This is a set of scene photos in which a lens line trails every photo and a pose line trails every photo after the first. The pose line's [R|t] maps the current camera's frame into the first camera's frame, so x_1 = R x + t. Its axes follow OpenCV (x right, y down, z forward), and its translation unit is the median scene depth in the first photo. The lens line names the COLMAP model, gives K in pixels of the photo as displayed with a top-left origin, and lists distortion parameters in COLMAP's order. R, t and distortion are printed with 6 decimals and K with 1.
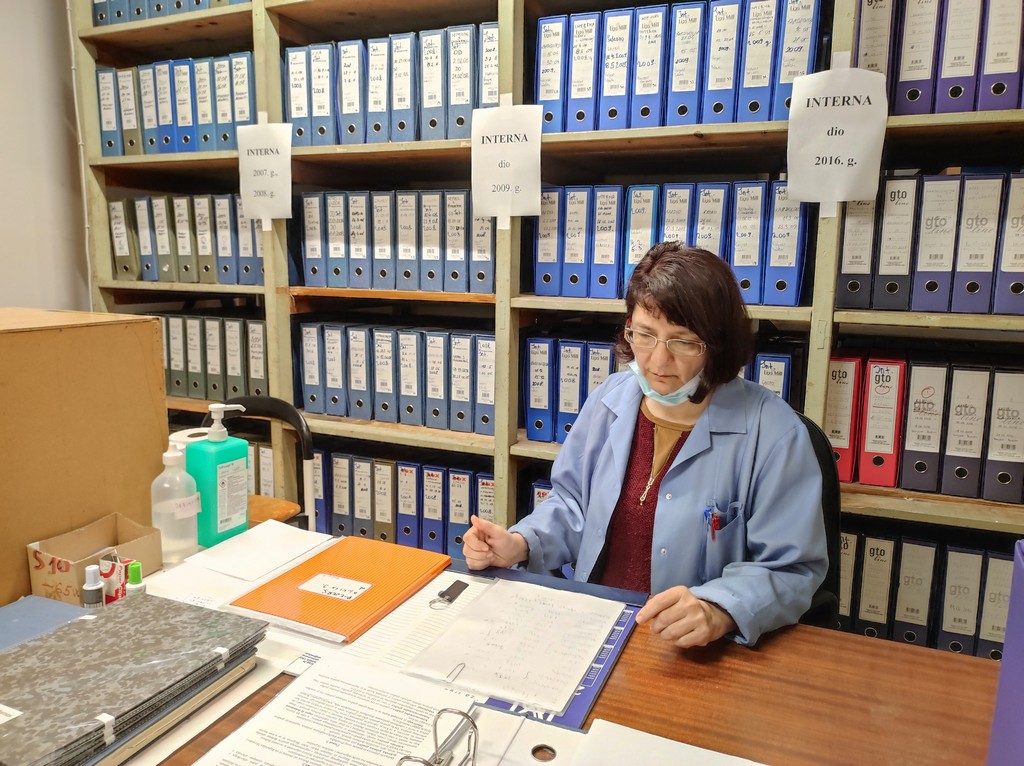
lens RADIAL K [[753.9, 0, 510.0], [0, 753.9, 382.1], [0, 0, 1]] dist [0.002883, -0.013843]
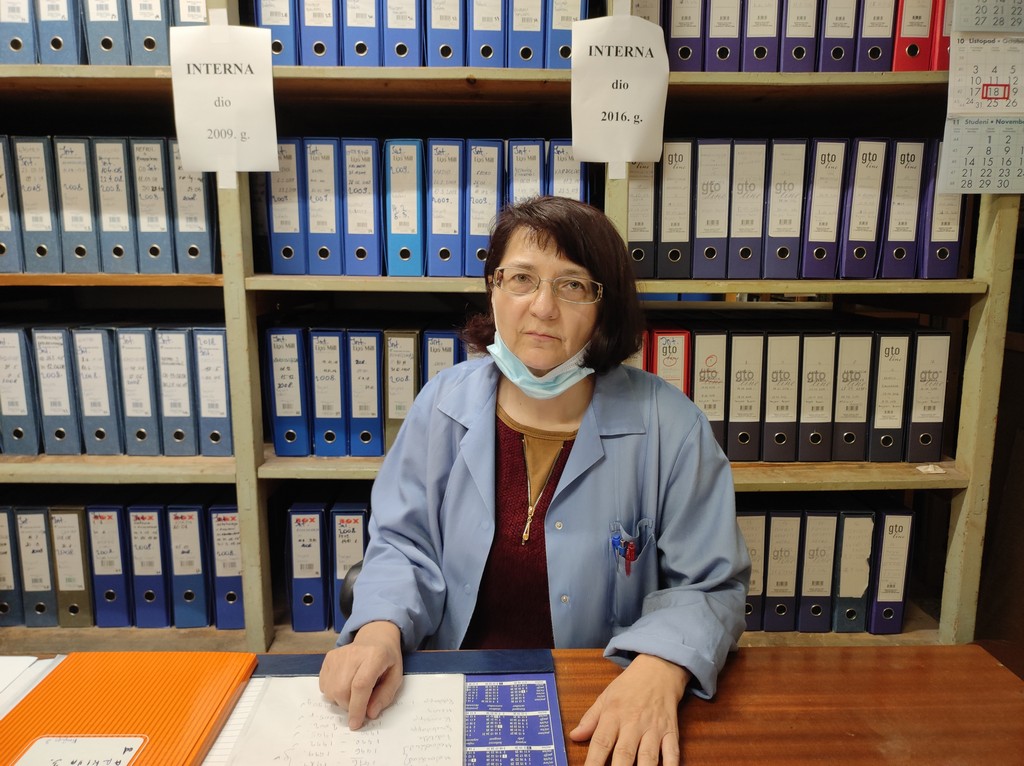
lens RADIAL K [[753.9, 0, 515.6], [0, 753.9, 381.2], [0, 0, 1]] dist [0.002883, -0.013843]
pose [[0.904405, -0.082924, 0.418540, -0.079462], [0.076816, 0.996549, 0.031454, -0.008963], [-0.419704, 0.003703, 0.907653, 0.178674]]
